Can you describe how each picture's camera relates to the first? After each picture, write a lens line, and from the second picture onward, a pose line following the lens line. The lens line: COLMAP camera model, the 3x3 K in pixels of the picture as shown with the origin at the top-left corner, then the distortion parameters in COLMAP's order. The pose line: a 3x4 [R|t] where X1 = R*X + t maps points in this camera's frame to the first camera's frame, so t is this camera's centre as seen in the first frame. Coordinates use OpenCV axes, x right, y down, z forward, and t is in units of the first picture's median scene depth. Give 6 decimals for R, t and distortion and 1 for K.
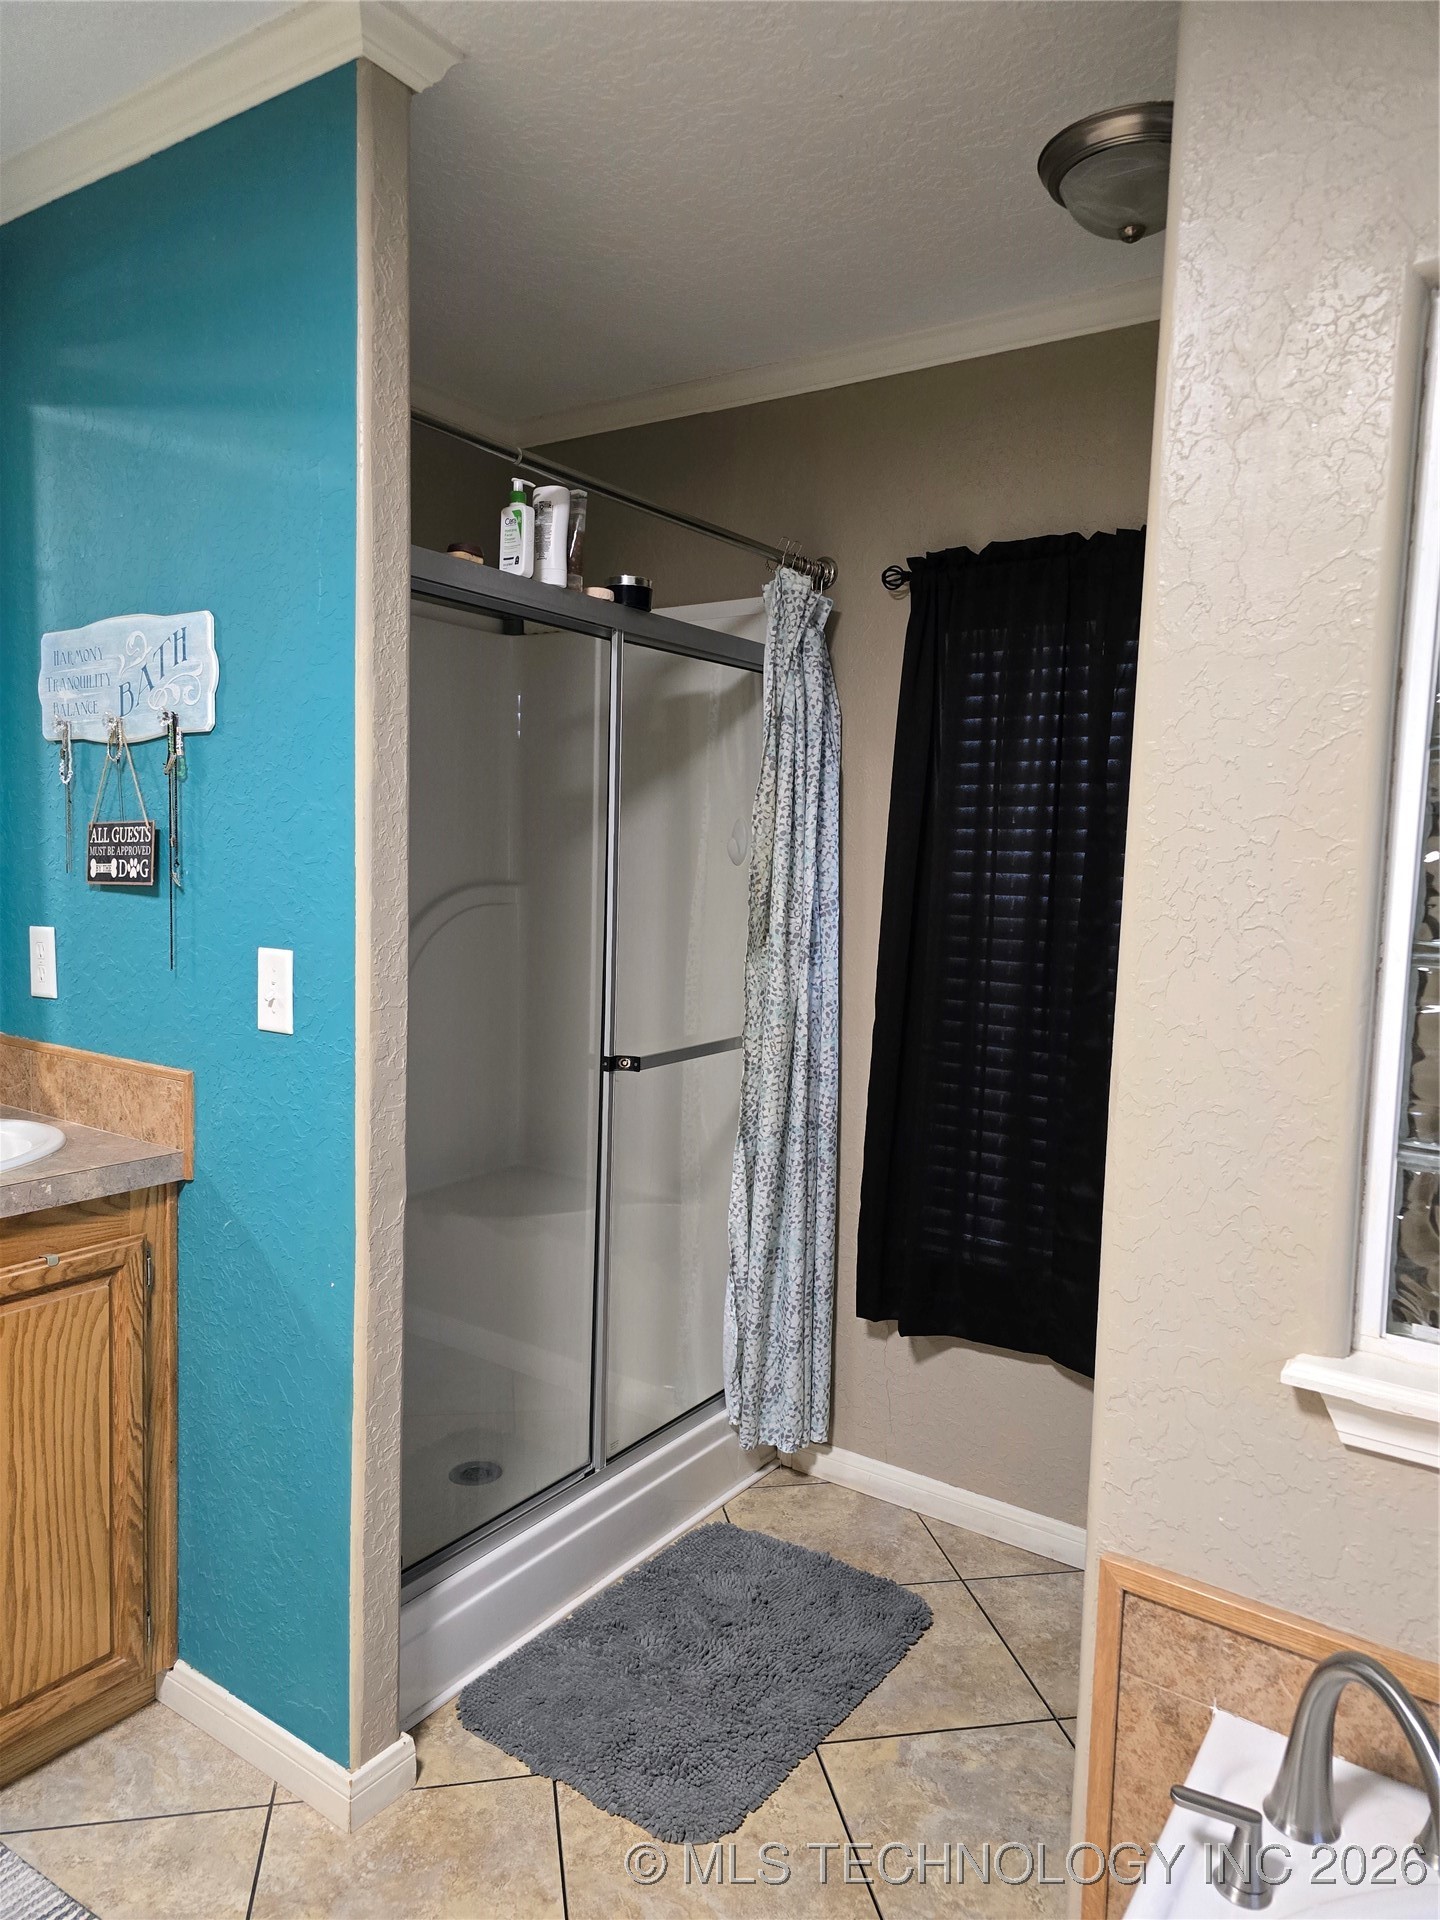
lens RADIAL K [[1289.0, 0, 720.7], [0, 1289.0, 958.1], [0, 0, 1]] dist [0.061109, -0.043573]
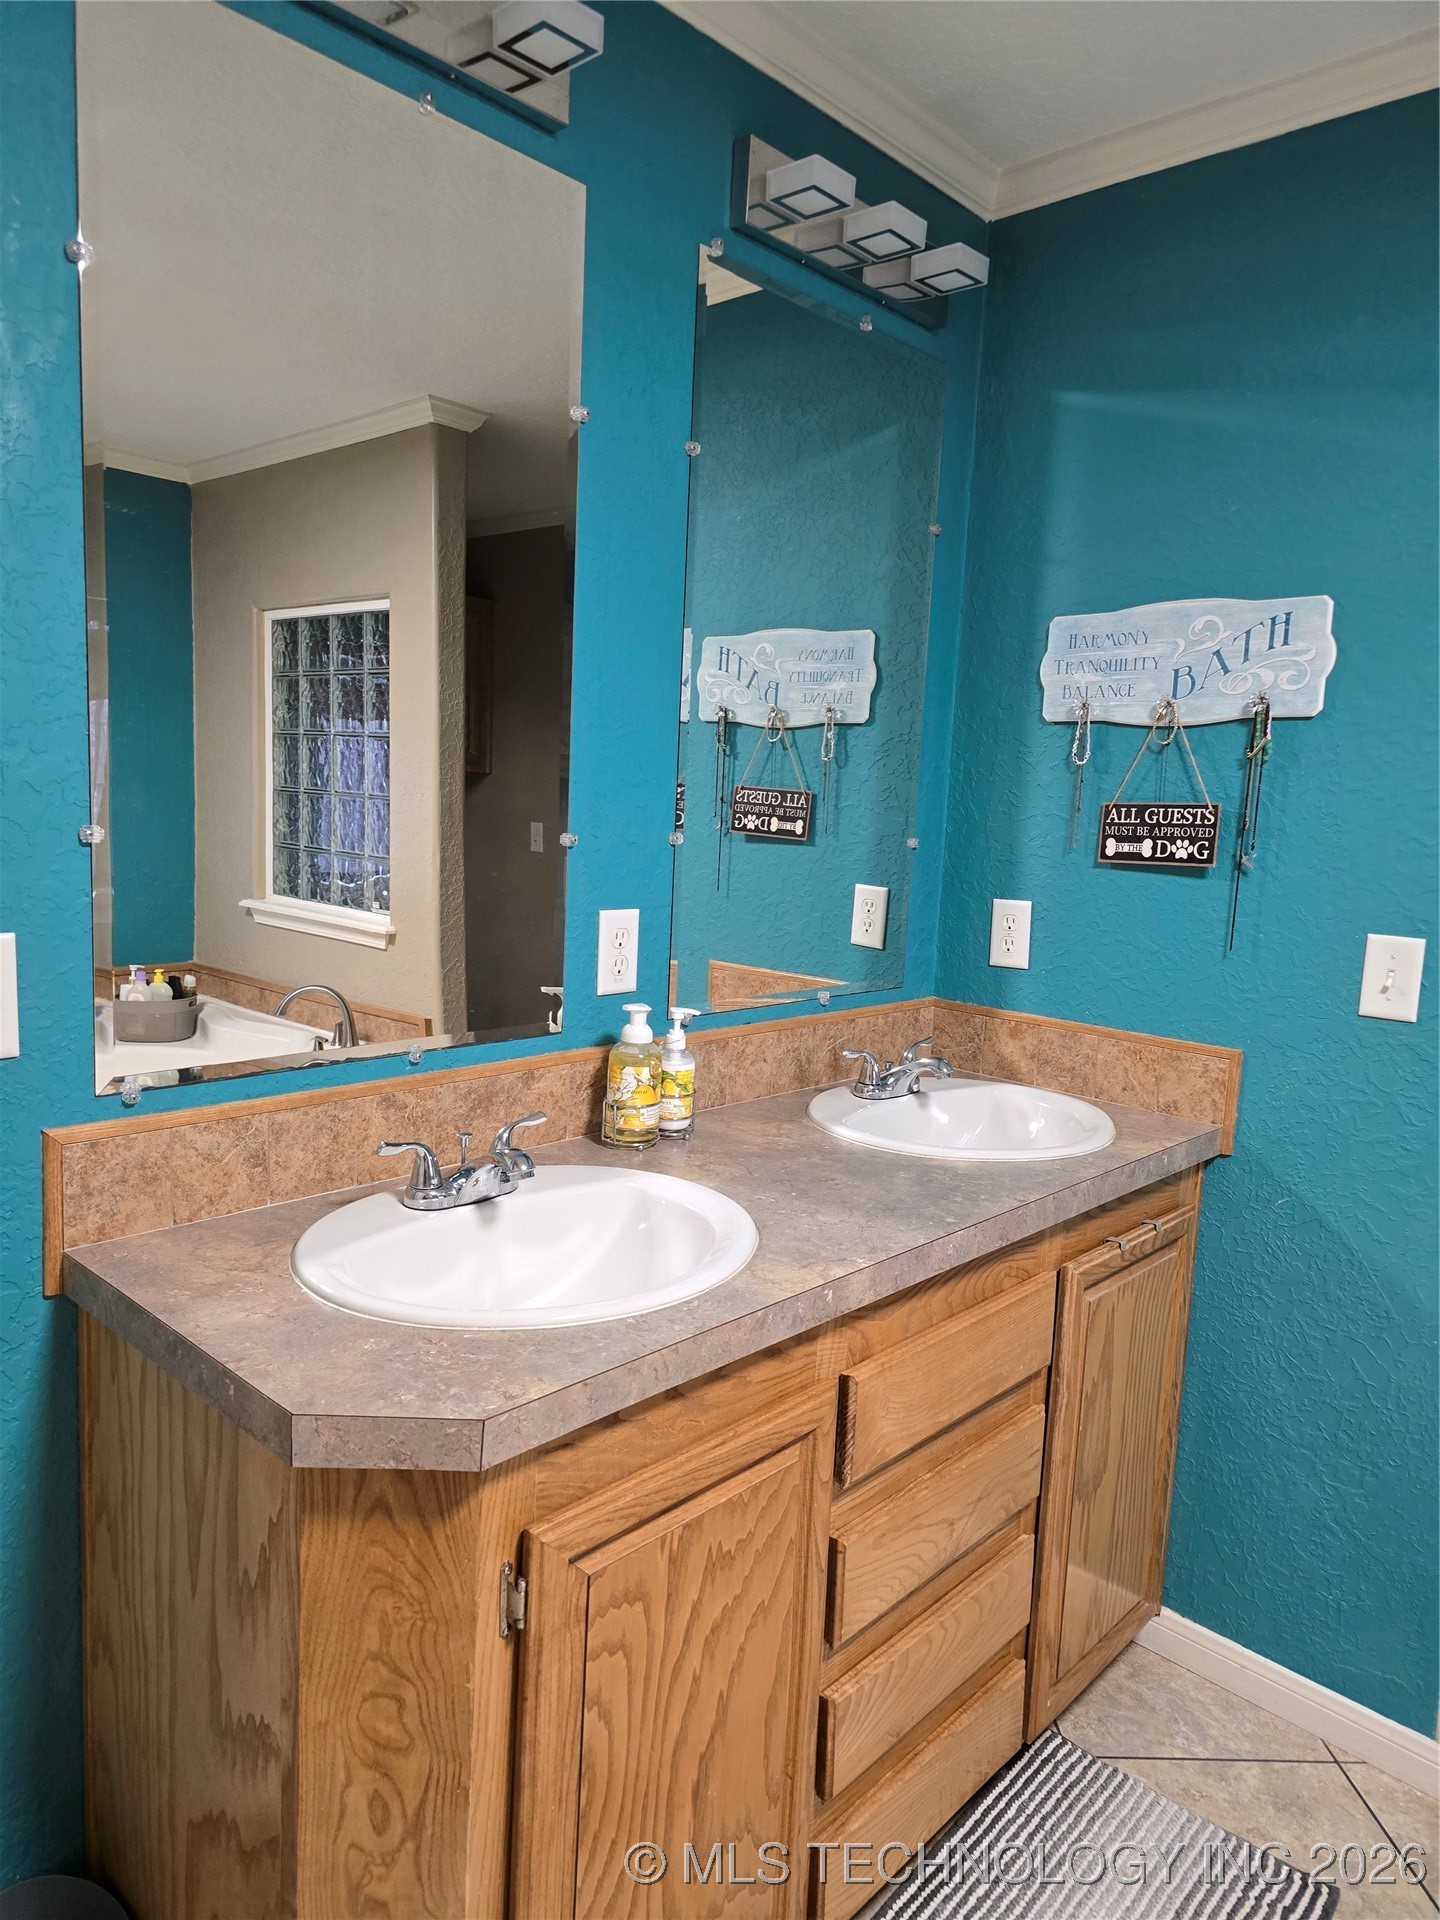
lens RADIAL K [[1289.0, 0, 721.4], [0, 1289.0, 954.8], [0, 0, 1]] dist [0.061109, -0.043573]
pose [[0.990246, 0.034723, -0.134936, -0.658668], [-0.029145, 0.998646, 0.043095, -0.019257], [0.136249, -0.038742, 0.989917, -0.062149]]
